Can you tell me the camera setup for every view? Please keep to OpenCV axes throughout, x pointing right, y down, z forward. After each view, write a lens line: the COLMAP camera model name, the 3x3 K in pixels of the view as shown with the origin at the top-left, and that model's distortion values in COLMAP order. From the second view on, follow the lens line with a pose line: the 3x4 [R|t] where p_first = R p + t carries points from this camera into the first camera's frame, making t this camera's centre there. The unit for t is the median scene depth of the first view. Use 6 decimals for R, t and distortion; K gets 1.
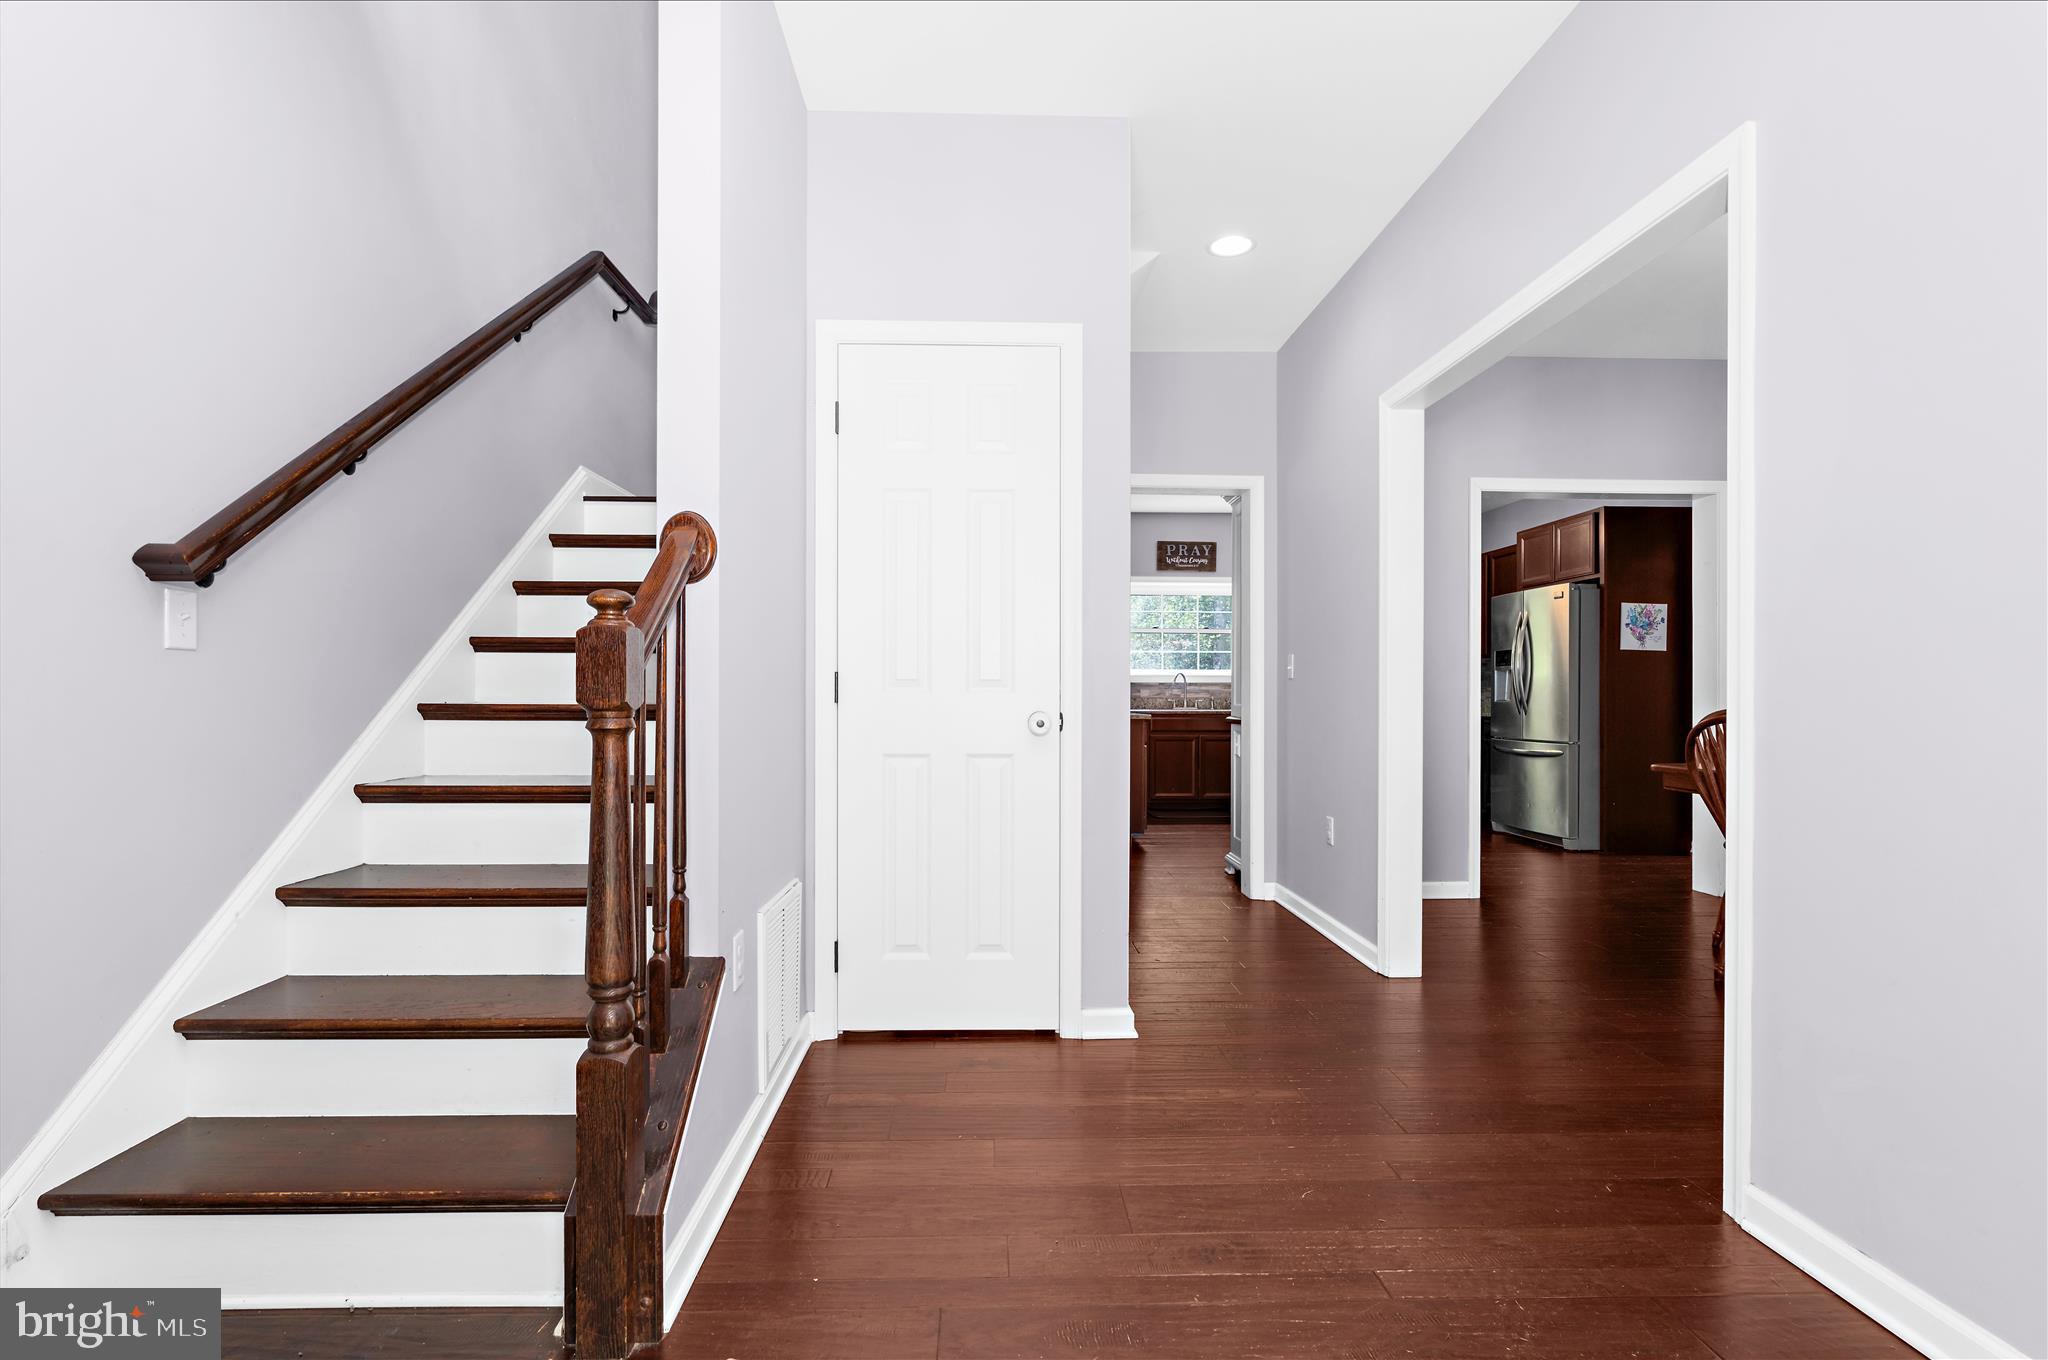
lens RADIAL K [[933.2, 0, 1015.9], [0, 933.2, 692.4], [0, 0, 1]] dist [-0.010558, 0.003200]
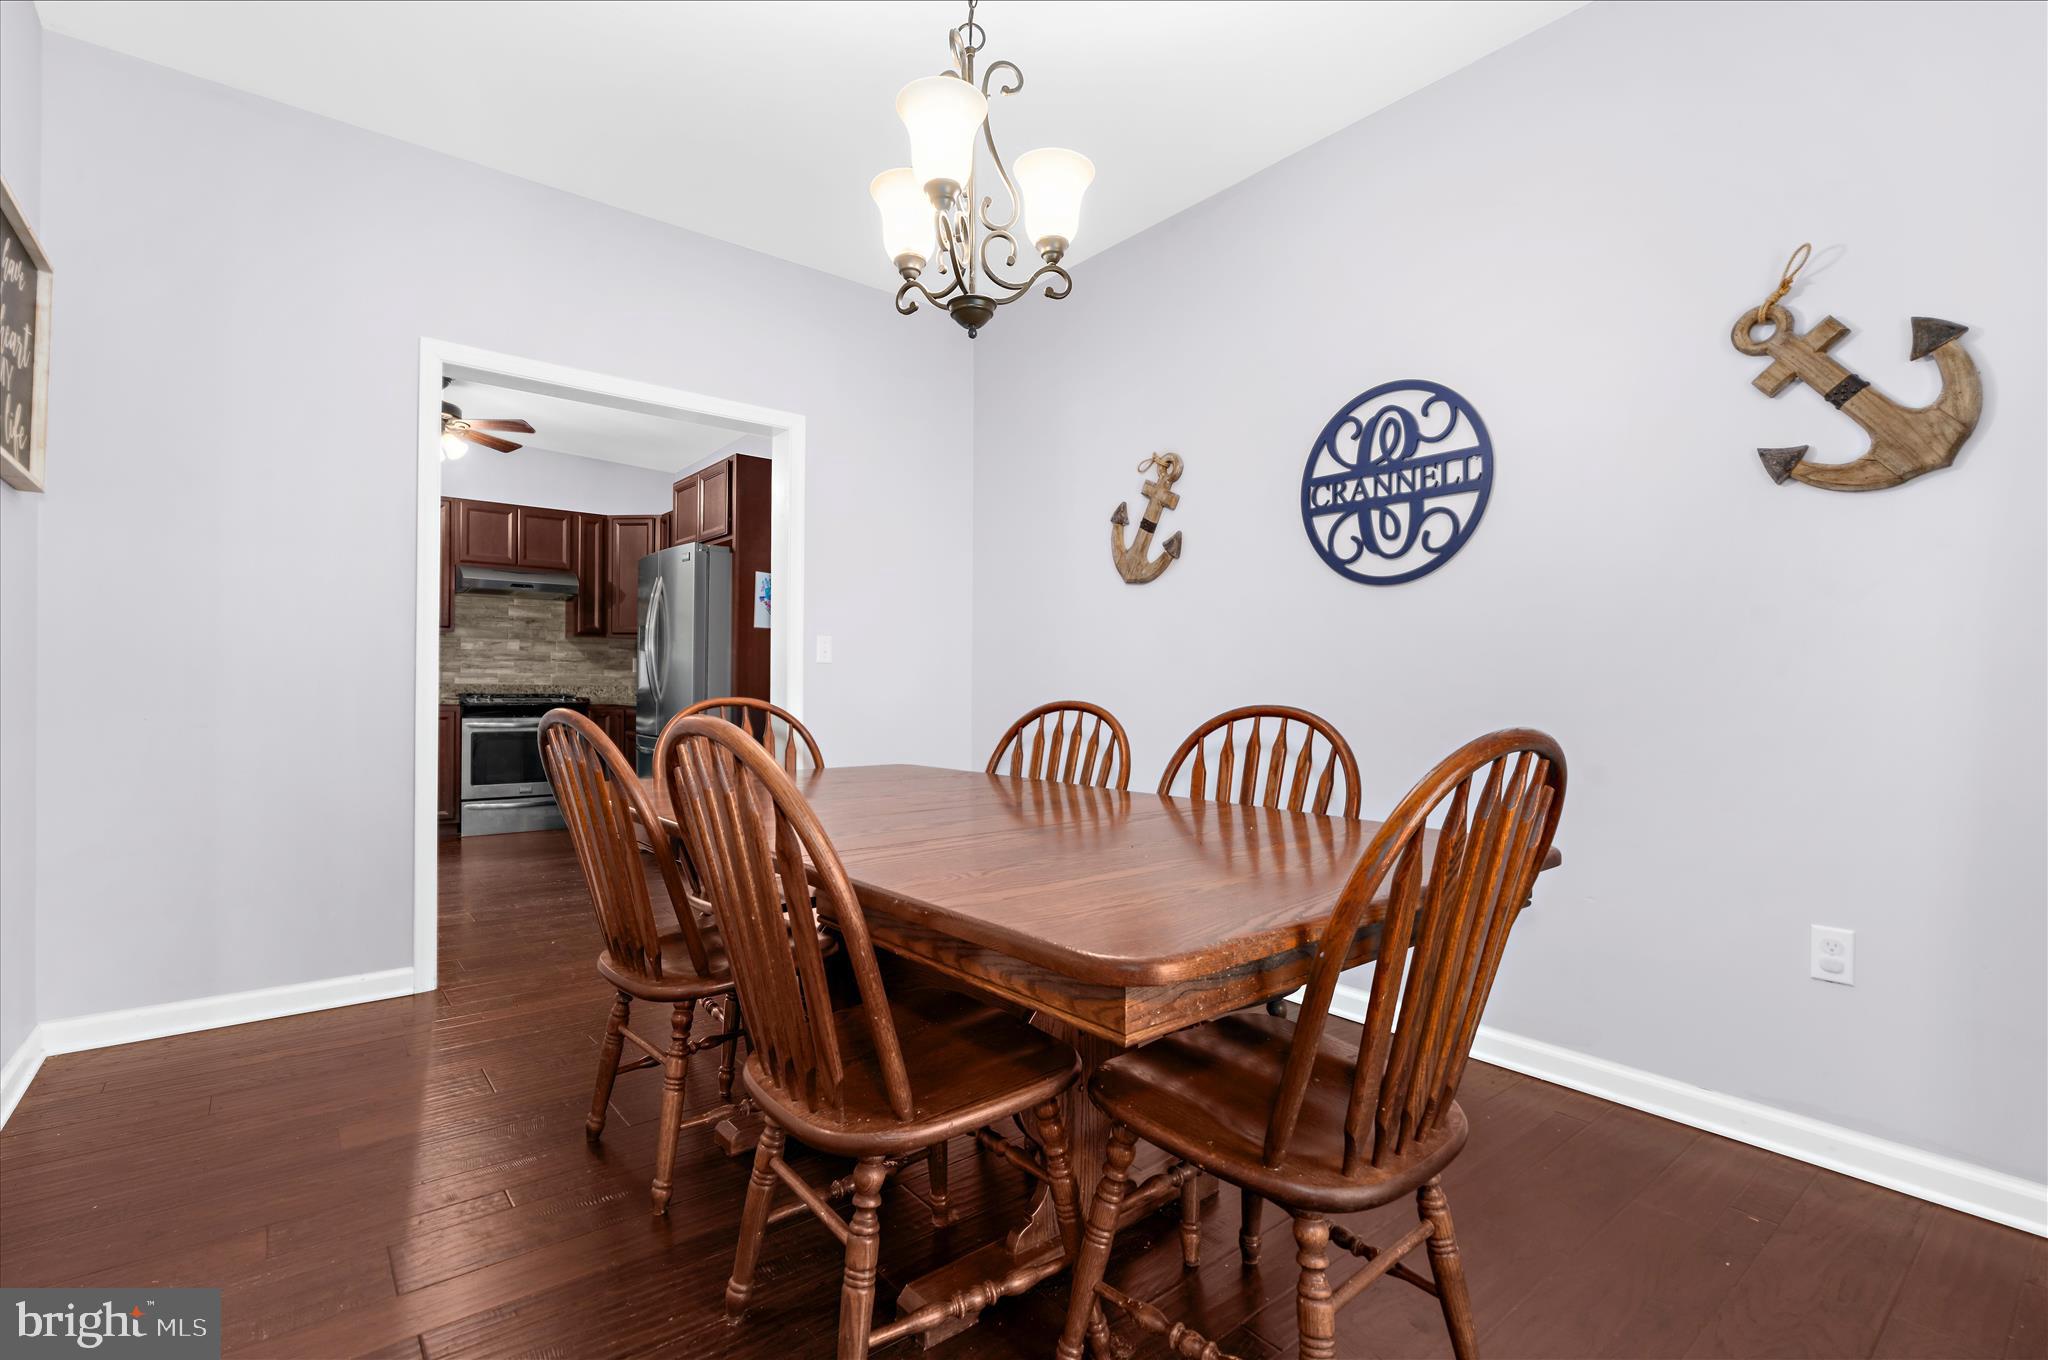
lens RADIAL K [[933.2, 0, 1021.9], [0, 933.2, 697.0], [0, 0, 1]] dist [-0.010558, 0.003200]
pose [[0.789714, -0.003622, 0.613464, 0.221309], [-0.008666, 0.999817, 0.017059, 0.000141], [-0.613413, -0.018789, 0.789538, 0.126169]]
